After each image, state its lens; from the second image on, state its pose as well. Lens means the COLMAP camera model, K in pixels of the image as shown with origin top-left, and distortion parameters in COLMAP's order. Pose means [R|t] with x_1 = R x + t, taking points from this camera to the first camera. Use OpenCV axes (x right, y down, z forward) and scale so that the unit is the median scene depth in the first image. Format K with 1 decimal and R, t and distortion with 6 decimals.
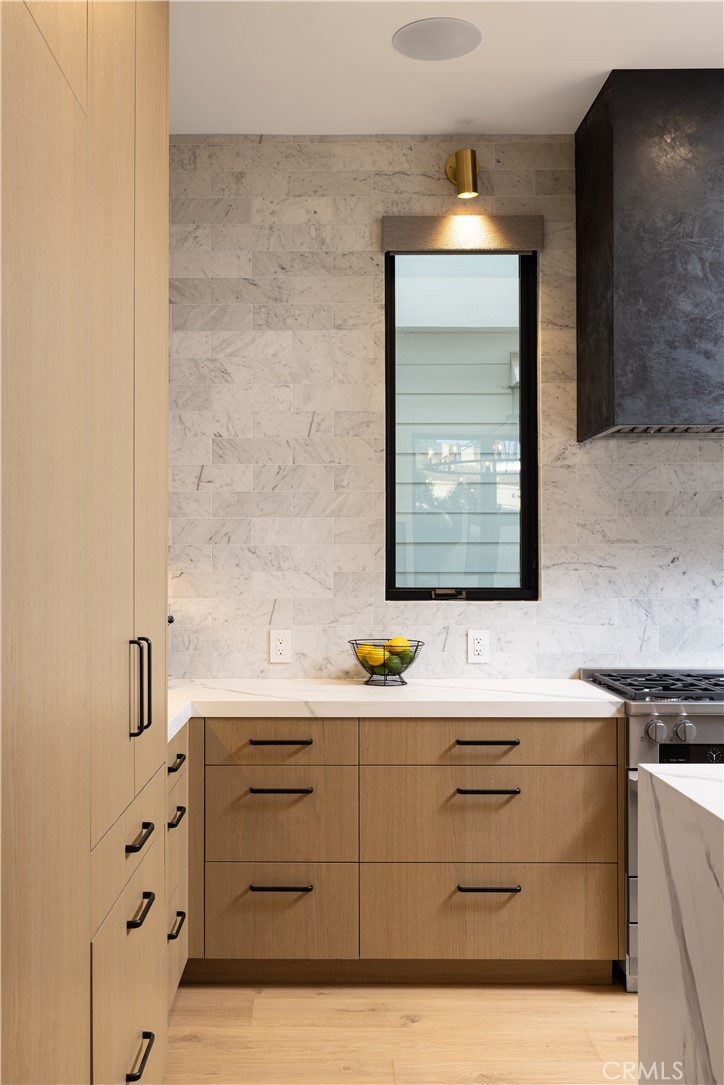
lens RADIAL K [[1090.0, 0, 362.4], [0, 1090.0, 547.9], [0, 0, 1]] dist [0.007760, 0.000000]
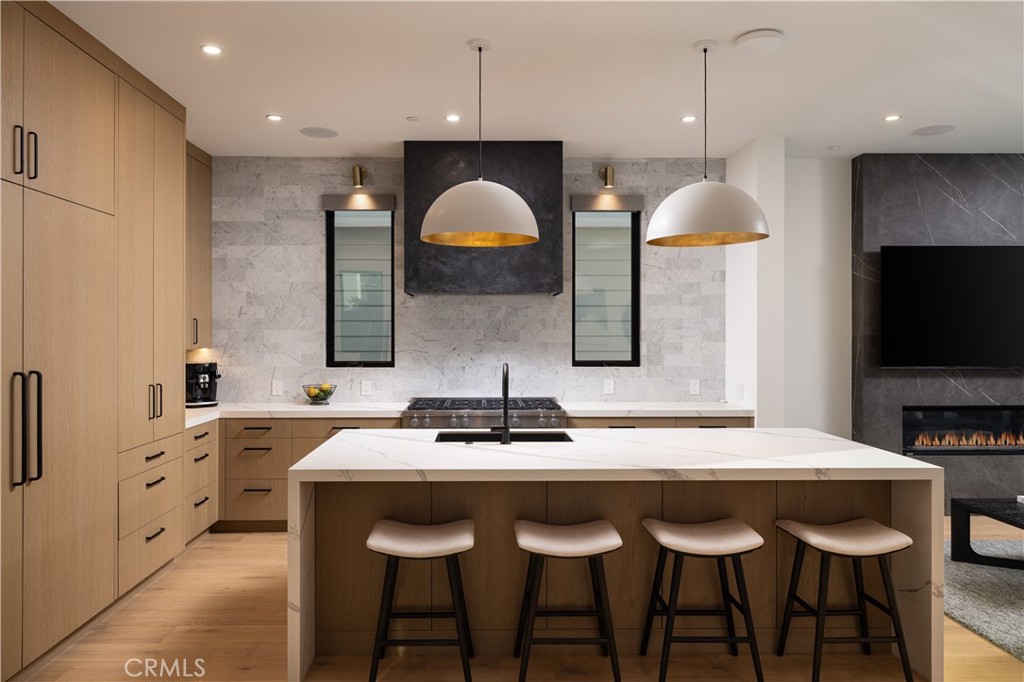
lens RADIAL K [[720.2, 0, 507.2], [0, 720.2, 329.9], [0, 0, 1]] dist [0.010238, 0.000141]
pose [[0.999748, -0.000478, 0.022425, 0.360385], [0.000316, 0.999974, 0.007248, -0.038428], [-0.022428, -0.007239, 0.999722, -0.477754]]
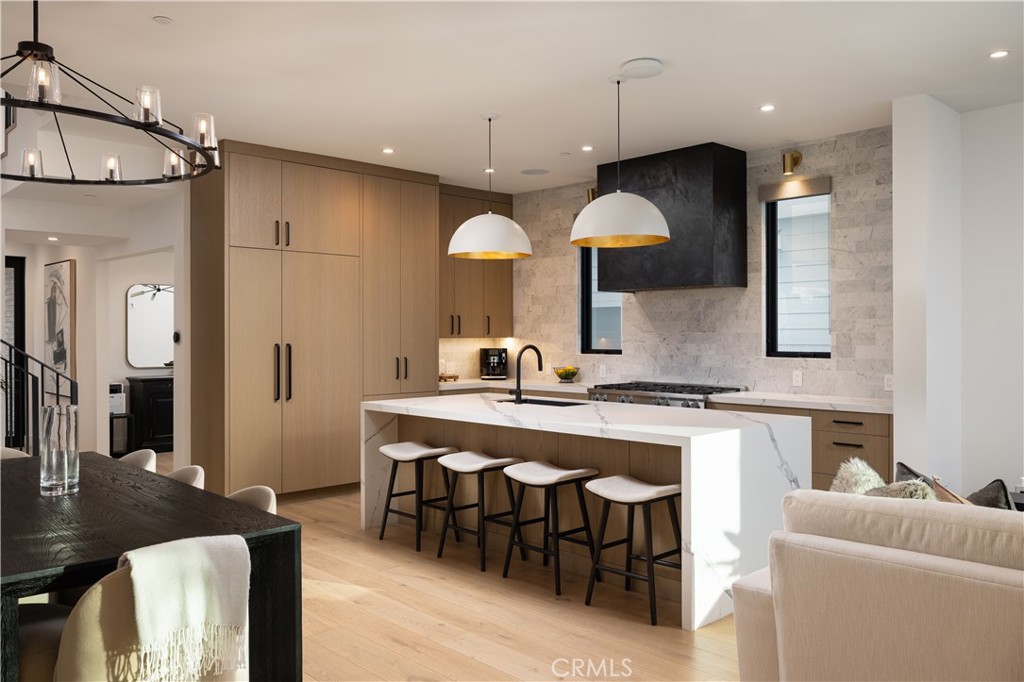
lens RADIAL K [[795.9, 0, 505.9], [0, 795.9, 337.8], [0, 0, 1]] dist [0.005285, -0.011805]
pose [[0.700277, 0.000986, -0.713870, 1.327457], [0.011458, 0.999855, 0.012622, -0.018679], [0.713779, -0.017018, 0.700164, -0.532132]]
